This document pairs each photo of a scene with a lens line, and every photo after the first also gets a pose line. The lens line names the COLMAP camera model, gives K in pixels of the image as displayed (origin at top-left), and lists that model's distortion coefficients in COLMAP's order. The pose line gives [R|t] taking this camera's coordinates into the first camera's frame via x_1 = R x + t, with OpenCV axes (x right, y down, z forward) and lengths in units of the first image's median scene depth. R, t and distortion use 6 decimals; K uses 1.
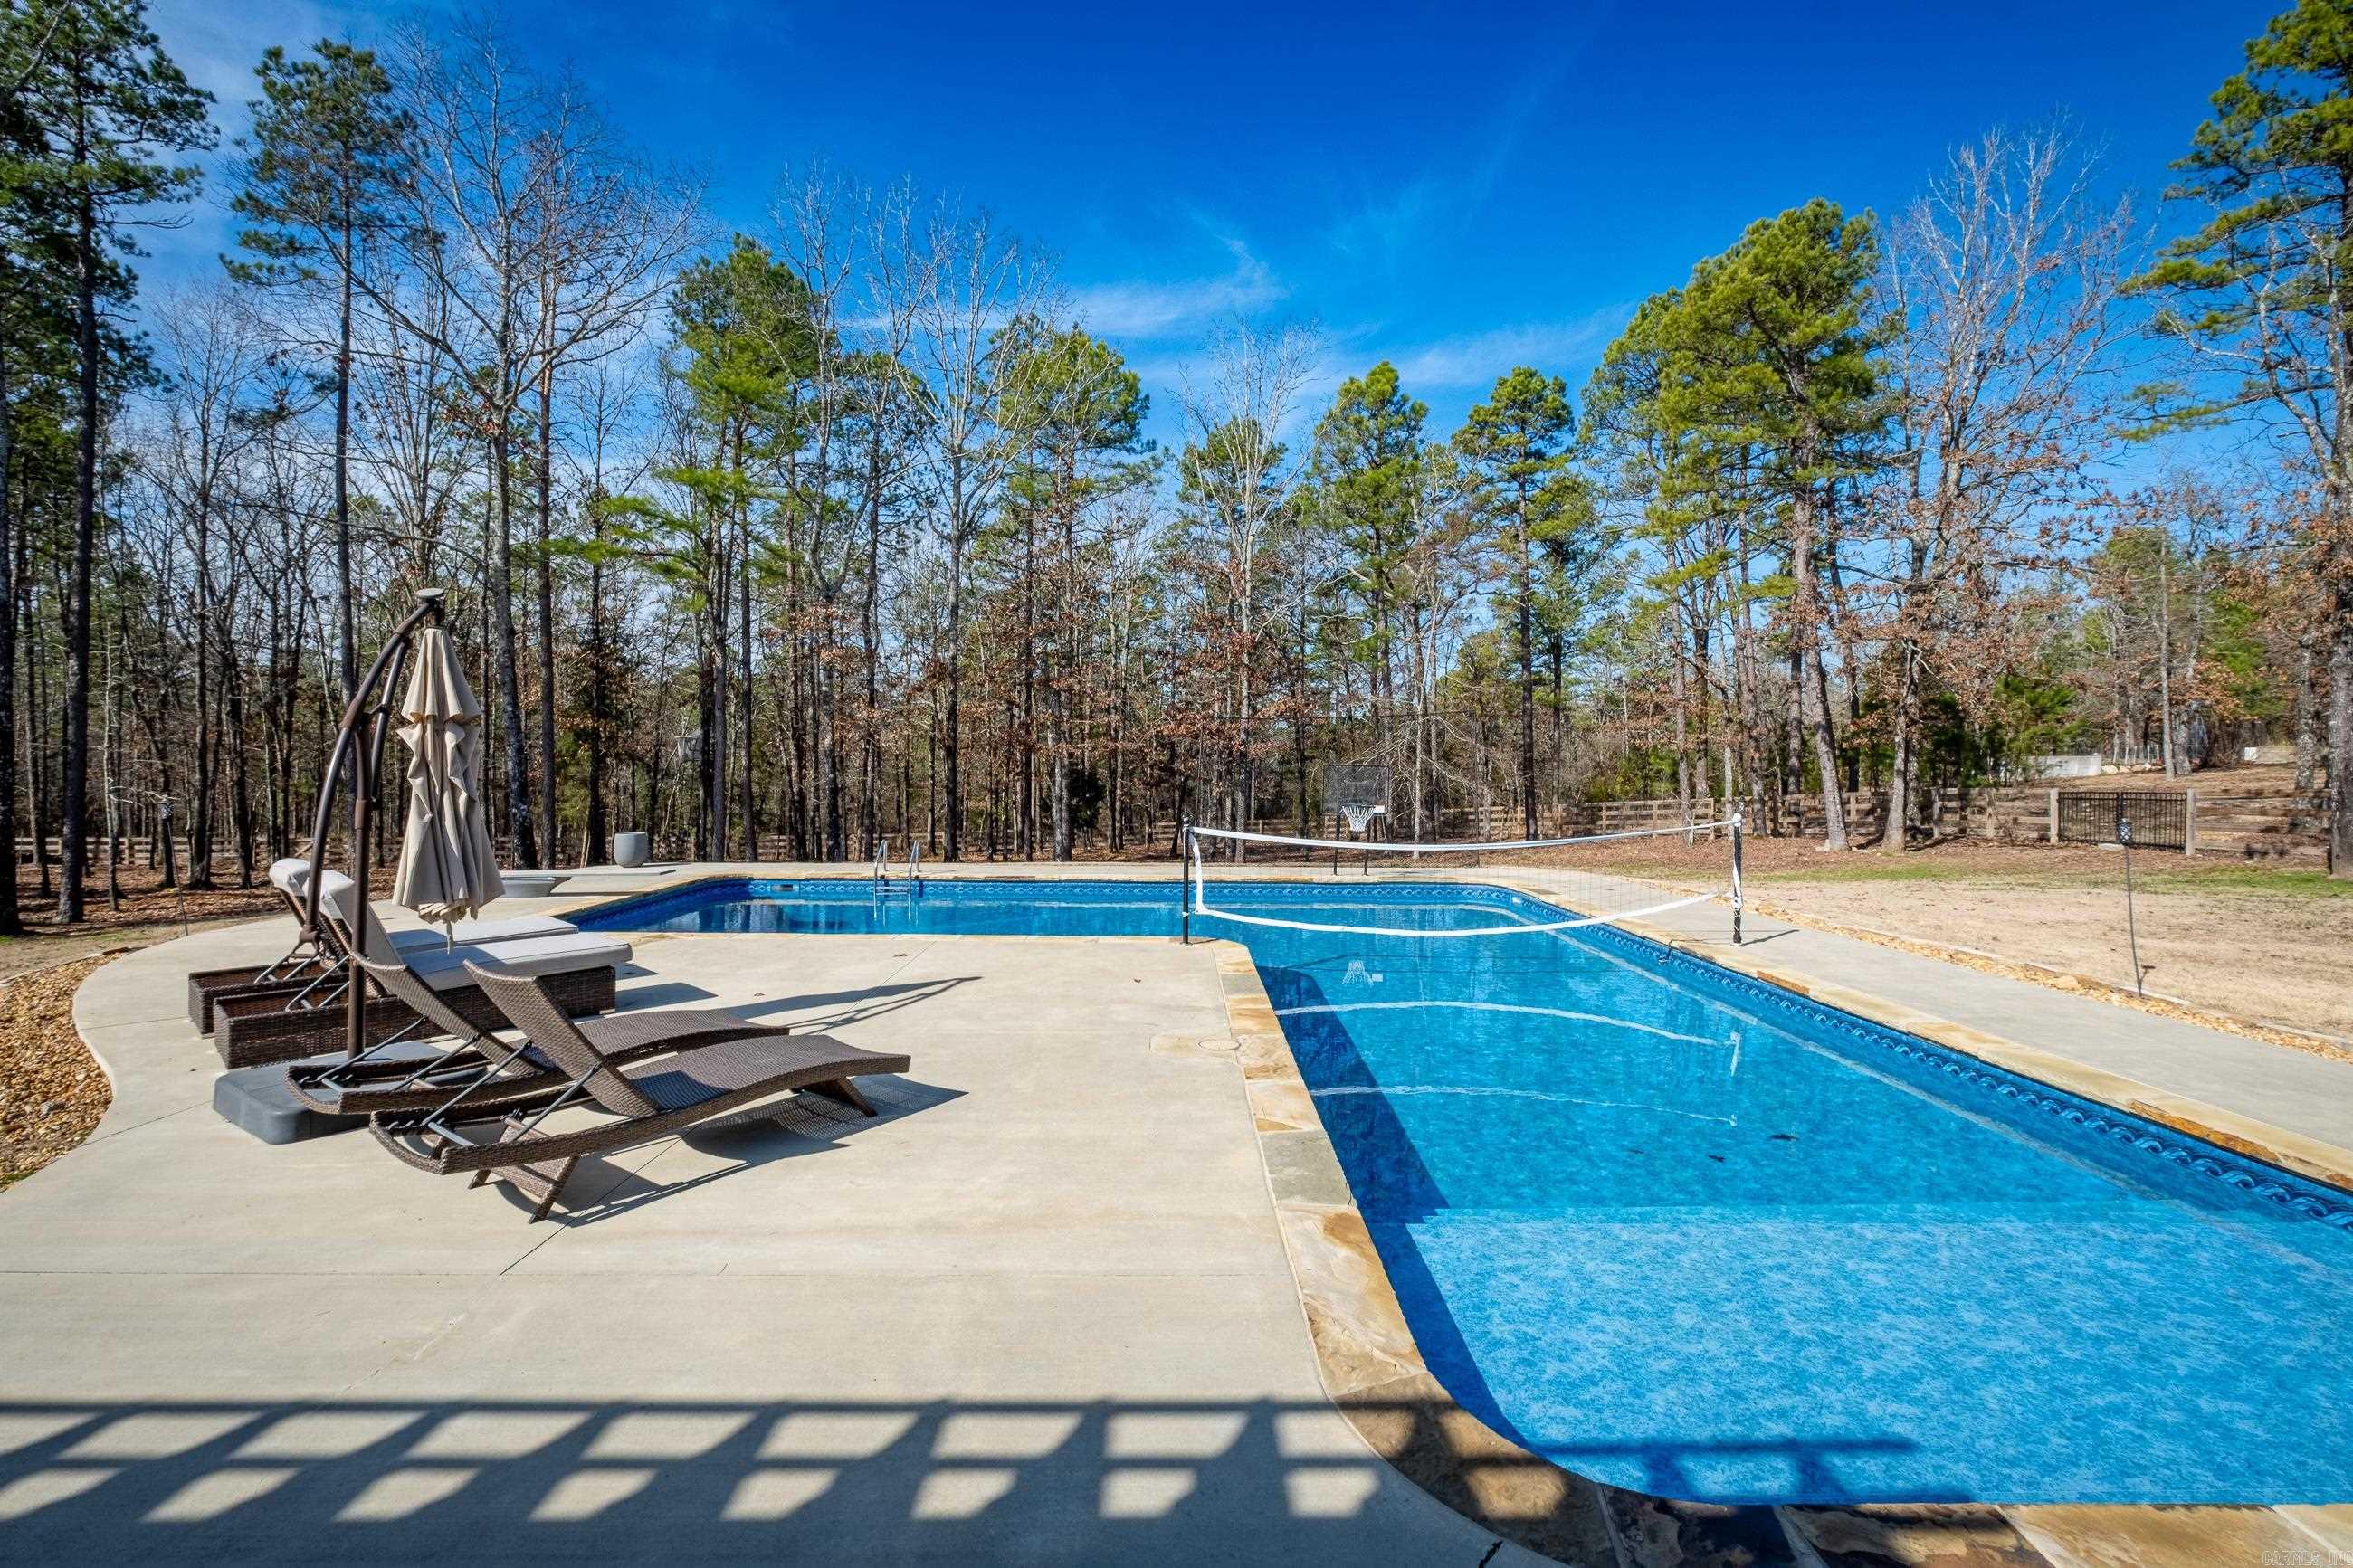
lens RADIAL K [[1052.1, 0, 1181.5], [0, 1052.1, 775.3], [0, 0, 1]] dist [0.000679, 0.000072]
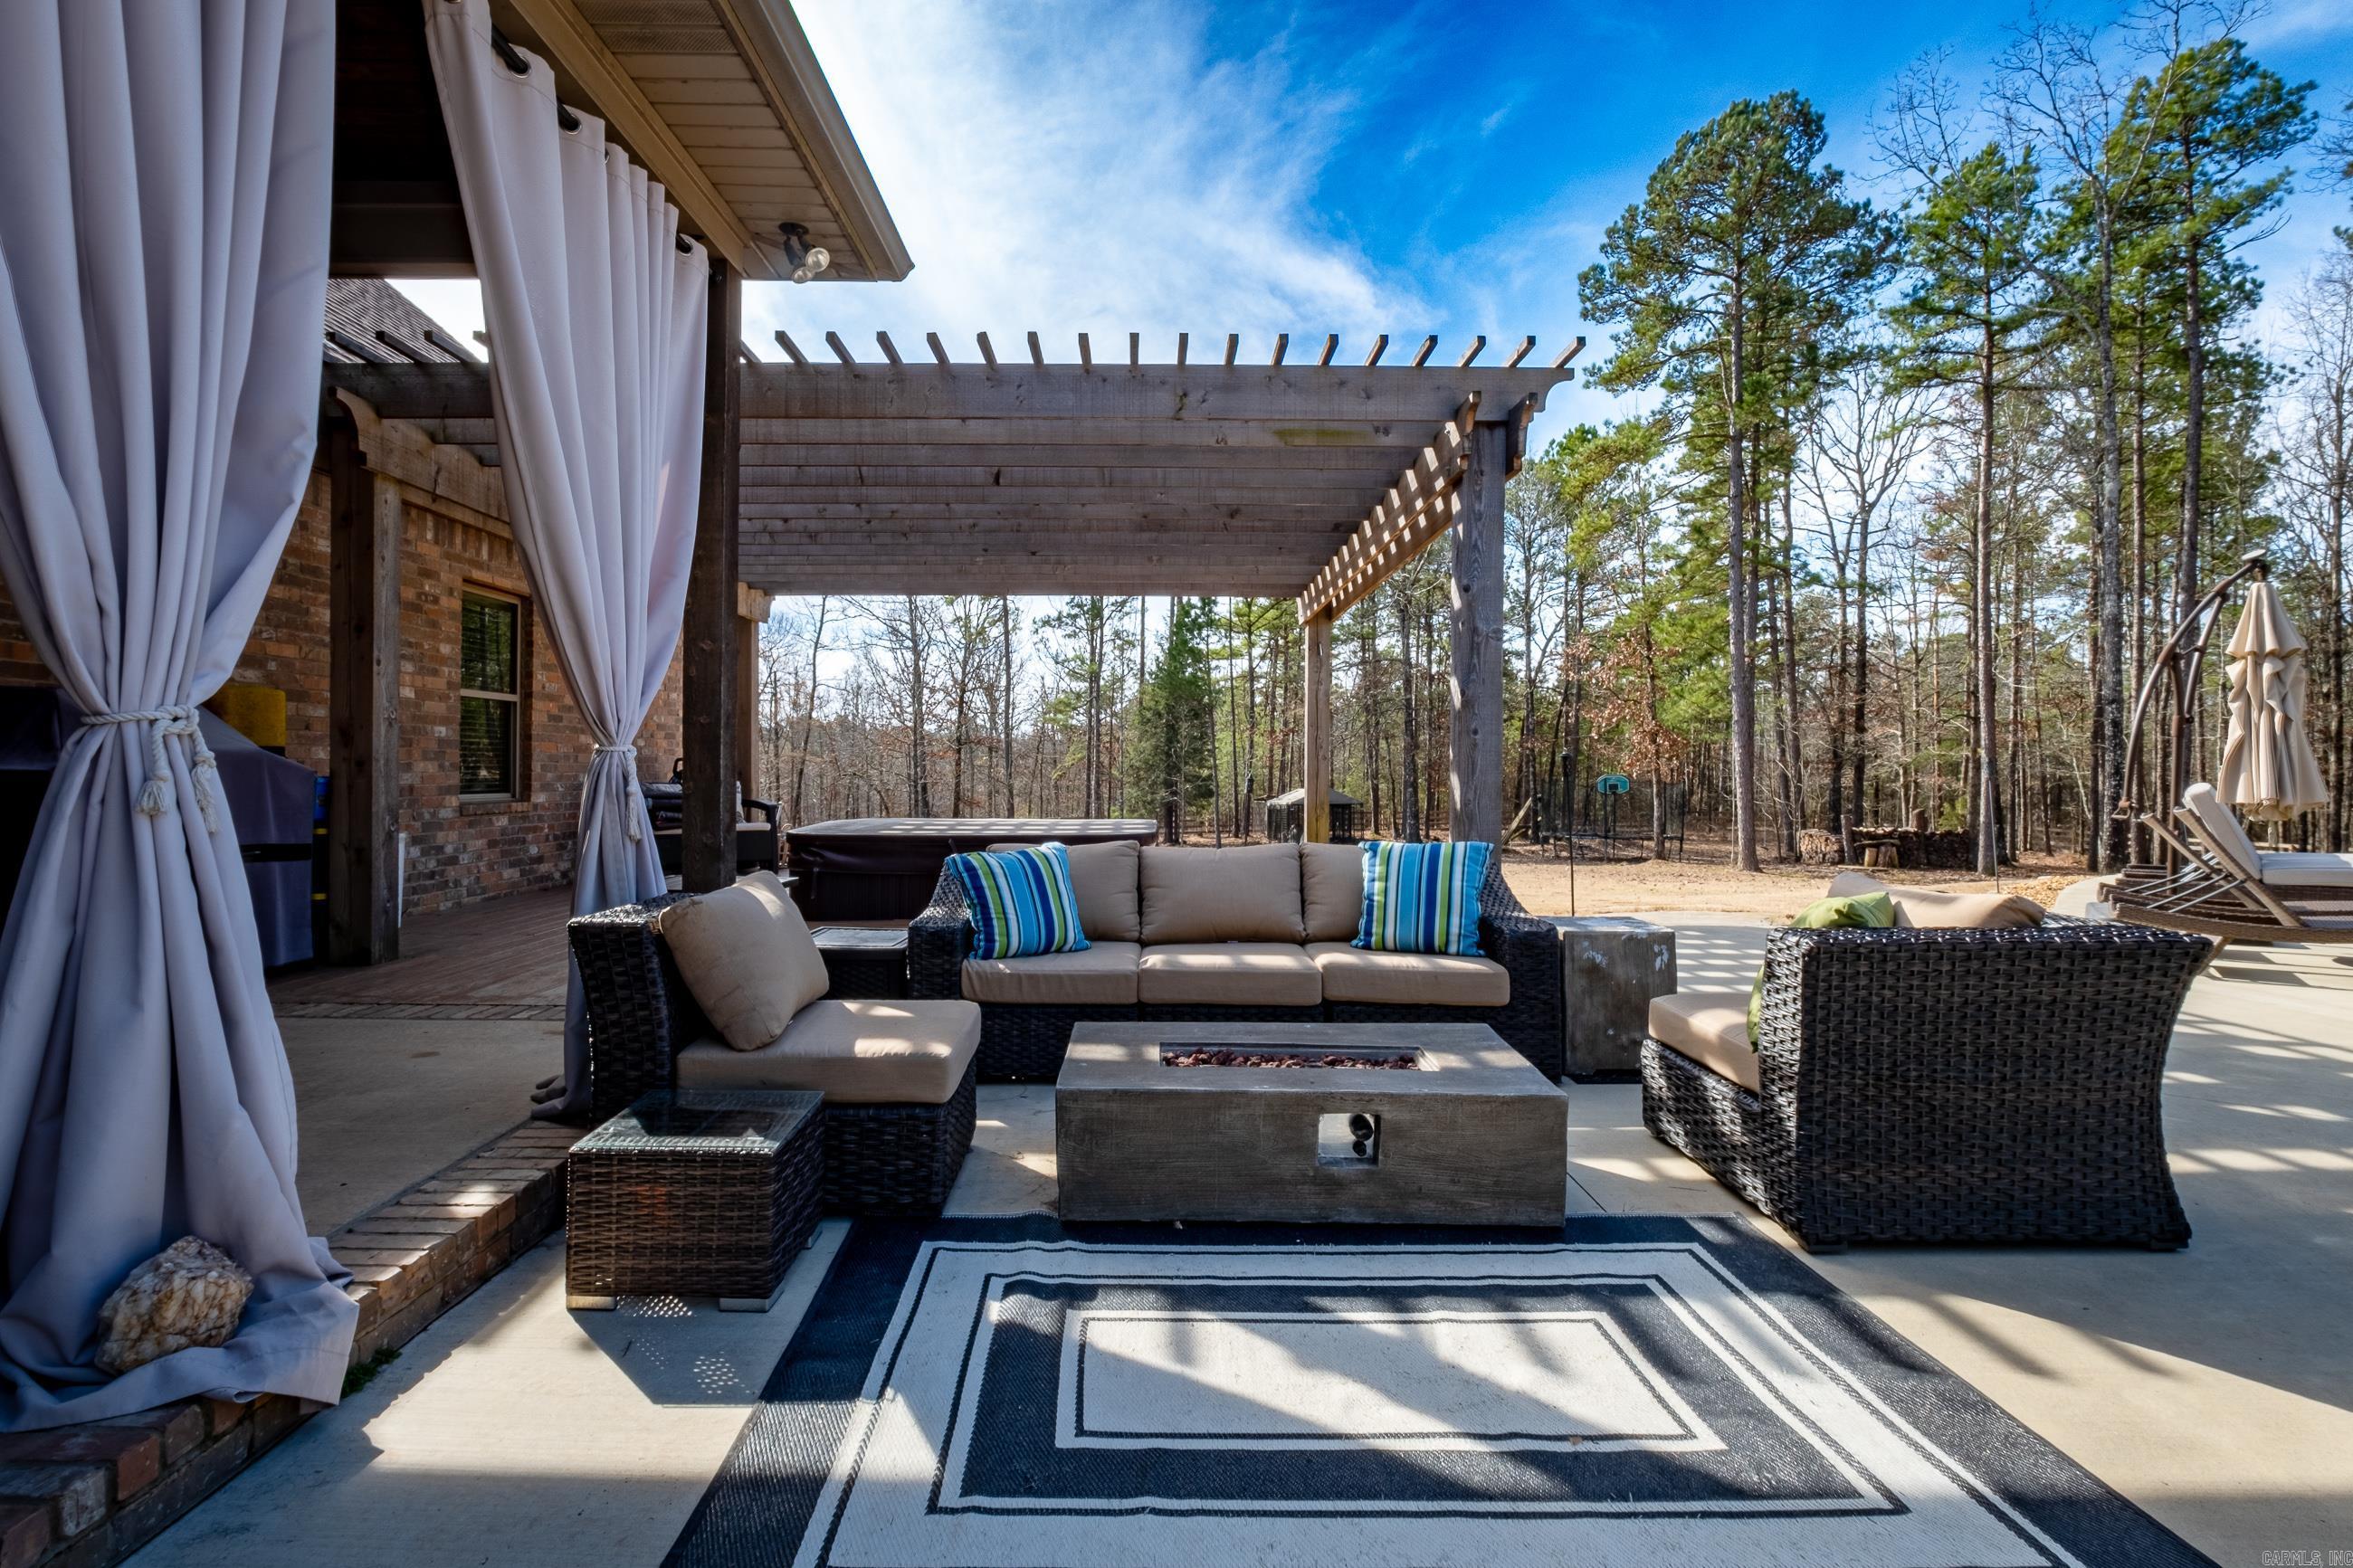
lens RADIAL K [[1168.0, 0, 1137.1], [0, 1168.0, 765.6], [0, 0, 1]] dist [0.001245, -0.002034]
pose [[-0.020922, -0.011800, -0.999711, 0.150964], [-0.014003, 0.999836, -0.011509, 0.024249], [0.999683, 0.013758, -0.021084, -0.063645]]
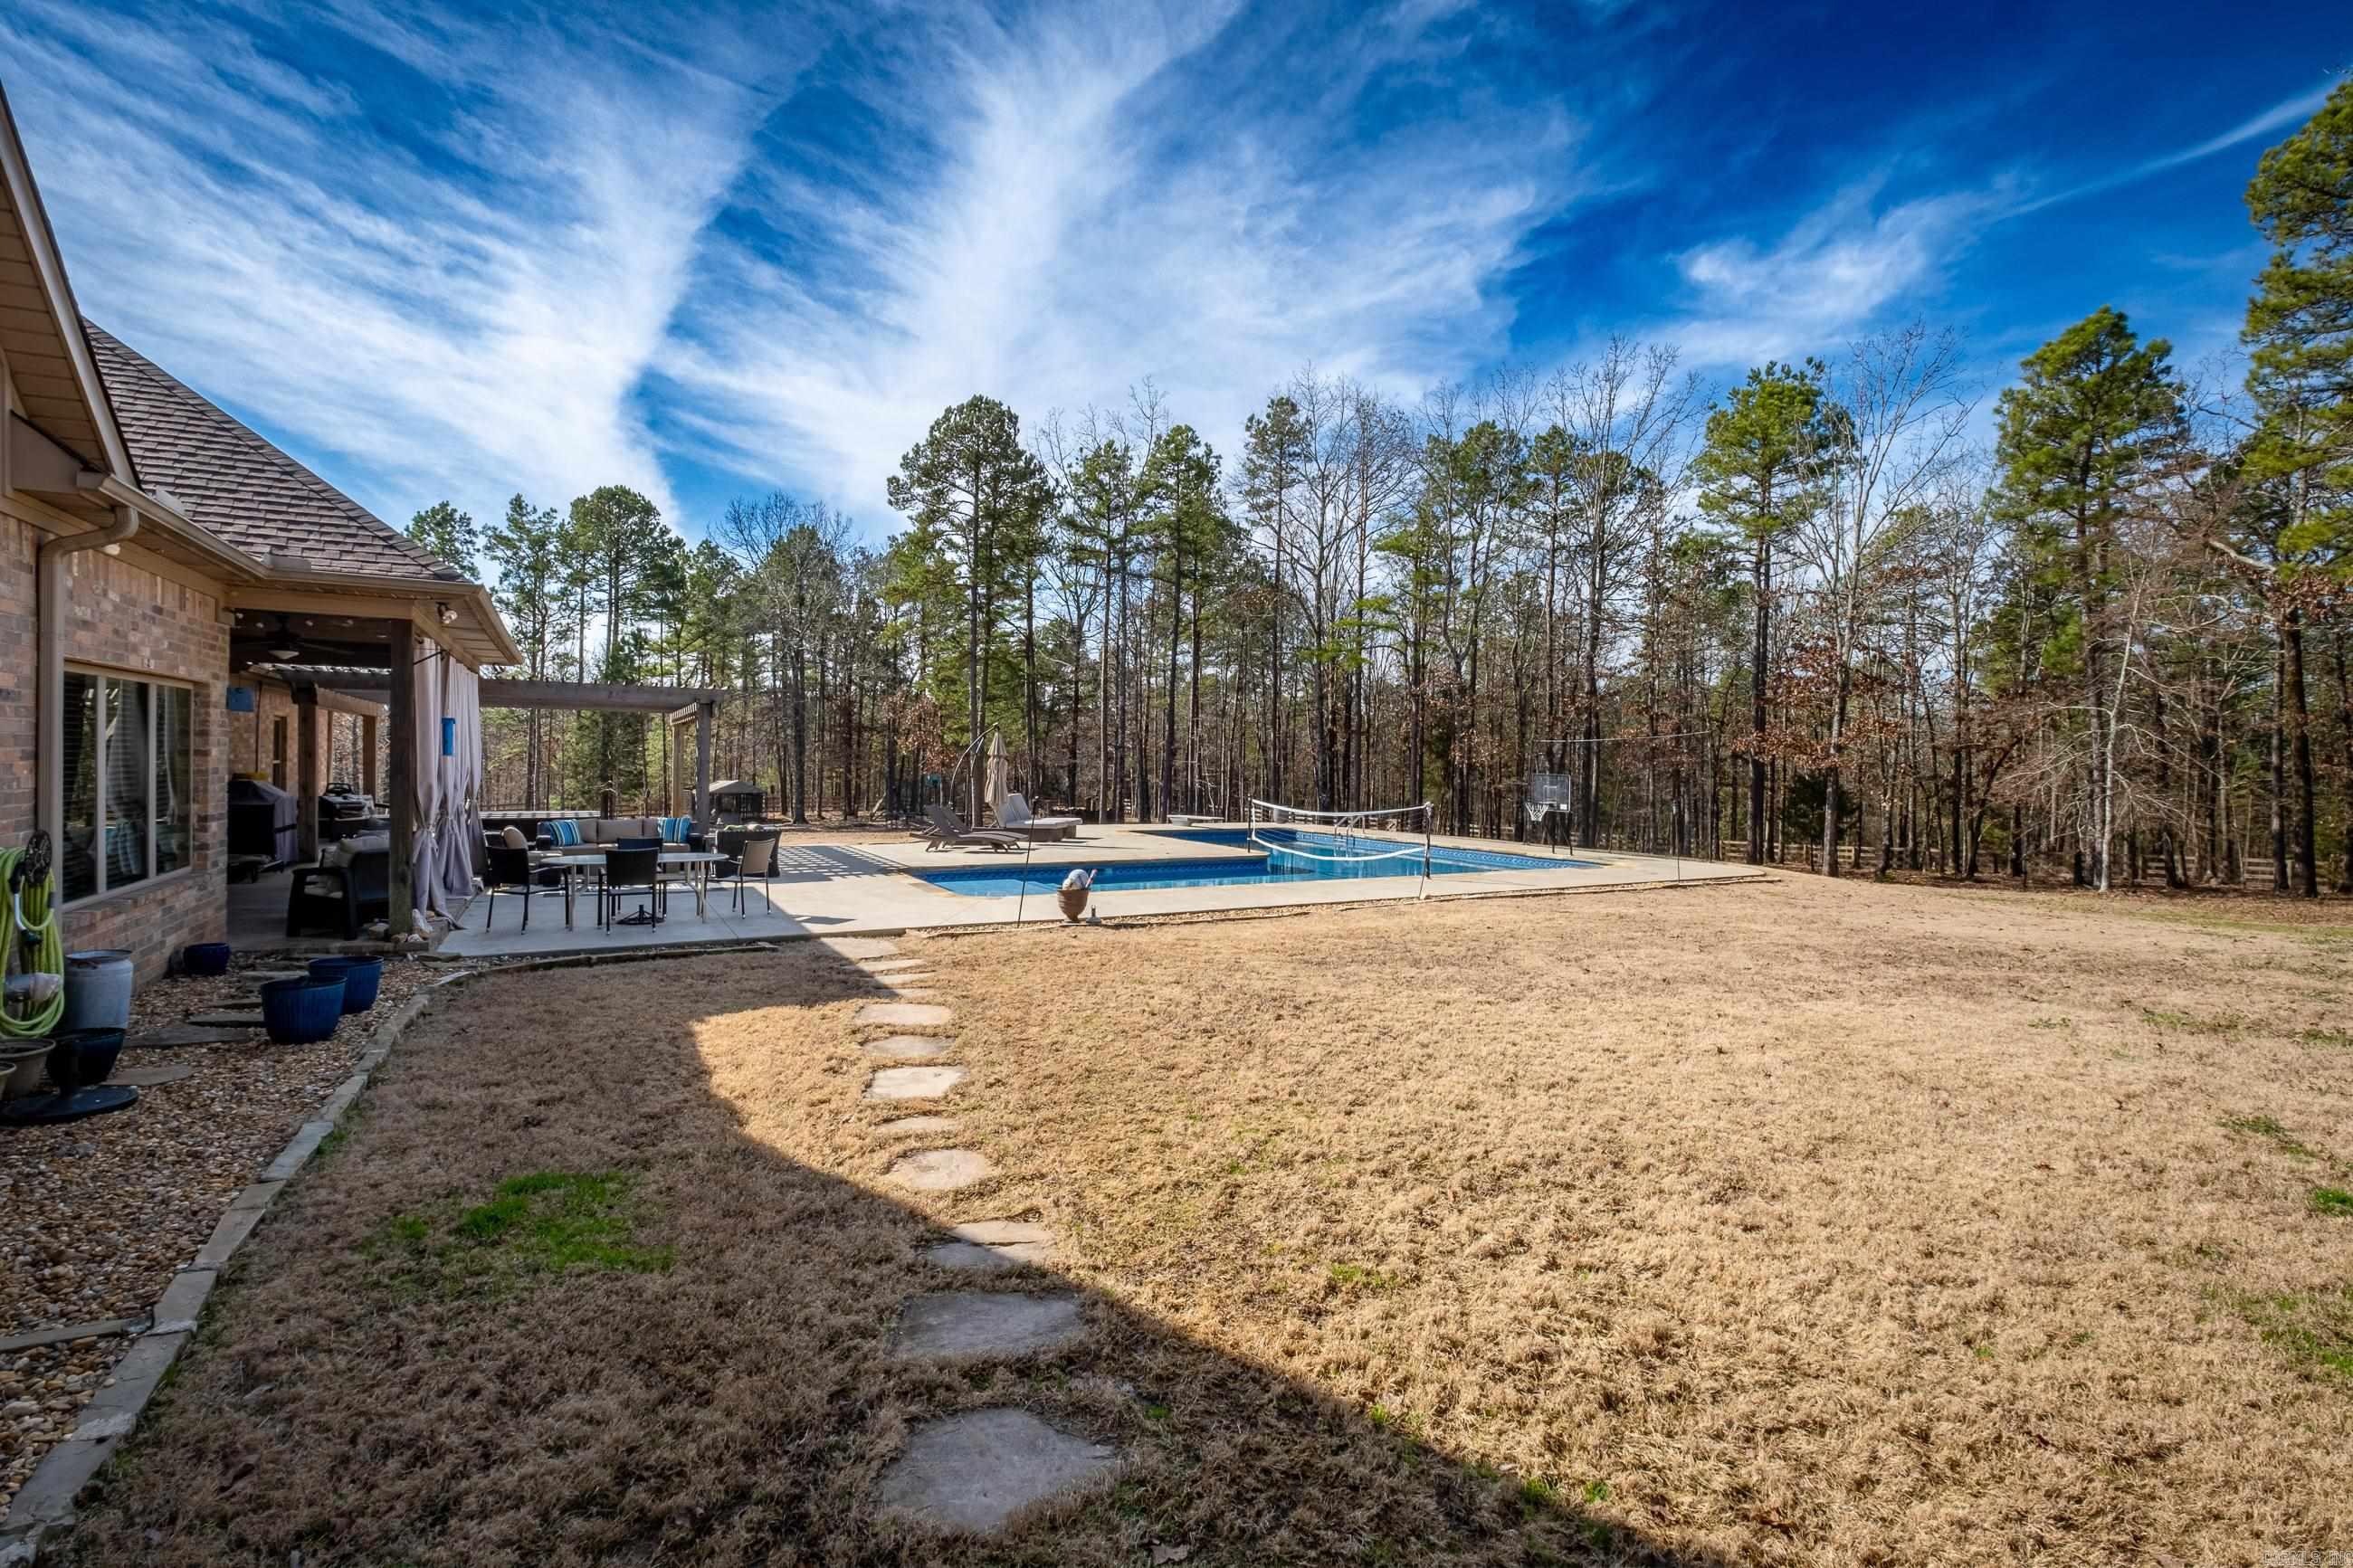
lens RADIAL K [[1052.1, 0, 1181.5], [0, 1052.1, 775.3], [0, 0, 1]] dist [0.000679, 0.000072]
pose [[0.486377, 0.012211, -0.873664, 0.661237], [-0.023229, 0.999730, 0.001041, 0.000714], [0.873440, 0.019788, 0.486529, -0.068279]]
